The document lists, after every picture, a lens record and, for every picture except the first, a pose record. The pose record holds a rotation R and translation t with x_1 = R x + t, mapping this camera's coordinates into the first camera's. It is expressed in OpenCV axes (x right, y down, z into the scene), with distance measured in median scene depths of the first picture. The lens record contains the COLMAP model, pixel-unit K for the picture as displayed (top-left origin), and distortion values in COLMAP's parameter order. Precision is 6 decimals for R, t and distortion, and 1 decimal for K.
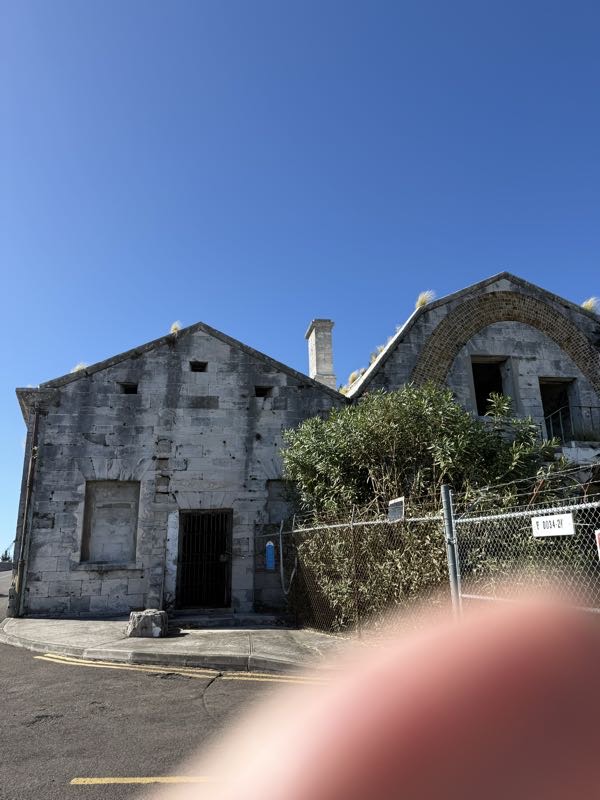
lens RADIAL K [[569.4, 0, 300.0], [0, 569.4, 400.0], [0, 0, 1]] dist [0.066246, -0.103458]
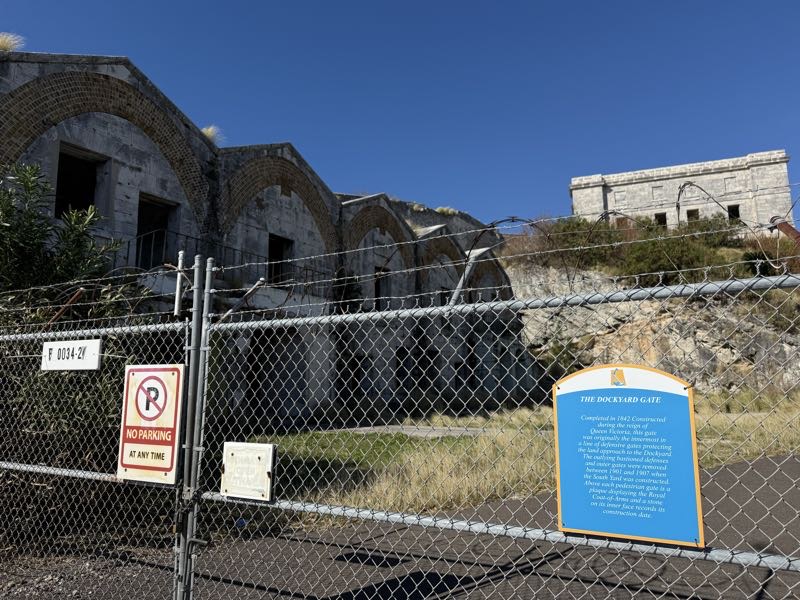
lens RADIAL K [[569.4, 0, 388.3], [0, 569.4, 302.1], [0, 0, 1]] dist [0.066246, -0.103458]
pose [[0.684994, 0.131864, 0.716516, 0.069107], [-0.214770, 0.976328, 0.025643, 0.020708], [-0.696173, -0.171451, 0.697099, 0.097039]]
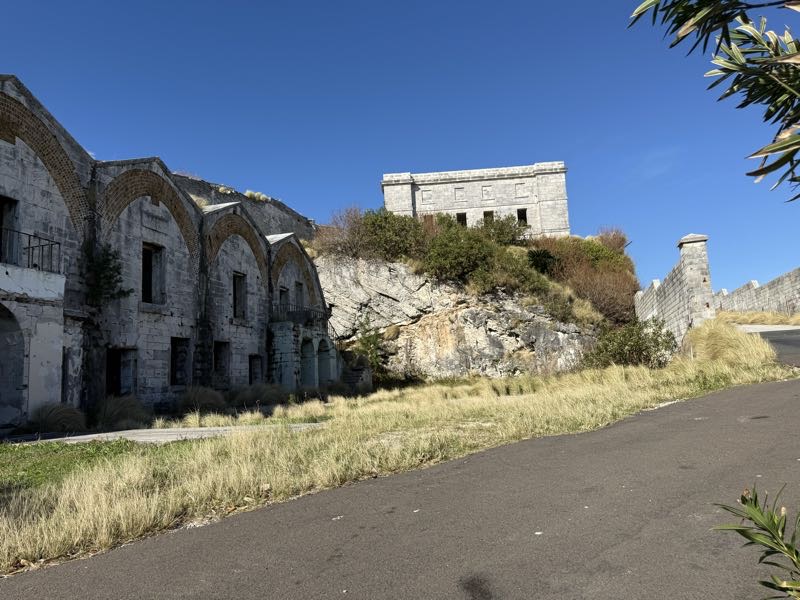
lens RADIAL K [[569.4, 0, 388.3], [0, 569.4, 302.1], [0, 0, 1]] dist [0.066246, -0.103458]
pose [[0.433447, 0.129816, 0.891780, 0.218000], [-0.222692, 0.974310, -0.033592, 0.027420], [-0.873231, -0.184032, 0.451221, 0.106034]]
